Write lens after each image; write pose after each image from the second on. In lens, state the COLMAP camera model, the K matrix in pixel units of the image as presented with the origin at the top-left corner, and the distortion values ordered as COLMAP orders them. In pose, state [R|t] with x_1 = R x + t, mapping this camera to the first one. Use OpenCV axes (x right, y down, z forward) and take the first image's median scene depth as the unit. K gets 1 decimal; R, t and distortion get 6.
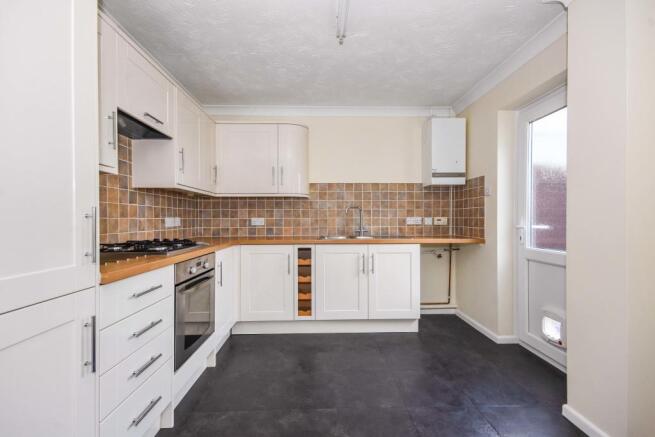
lens RADIAL K [[294.3, 0, 326.1], [0, 294.3, 225.9], [0, 0, 1]] dist [0.017593, 0.000164]
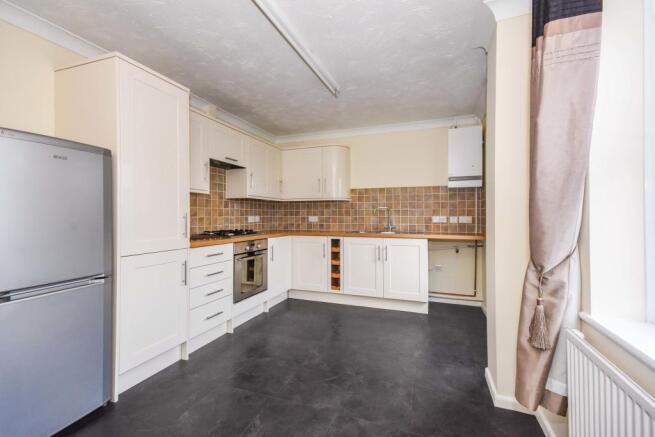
lens RADIAL K [[294.3, 0, 326.1], [0, 294.3, 225.9], [0, 0, 1]] dist [0.017593, 0.000164]
pose [[0.921969, 0.016571, -0.386910, 0.386300], [-0.011918, 0.999825, 0.014424, -0.003832], [0.387081, -0.008687, 0.922005, -0.238622]]
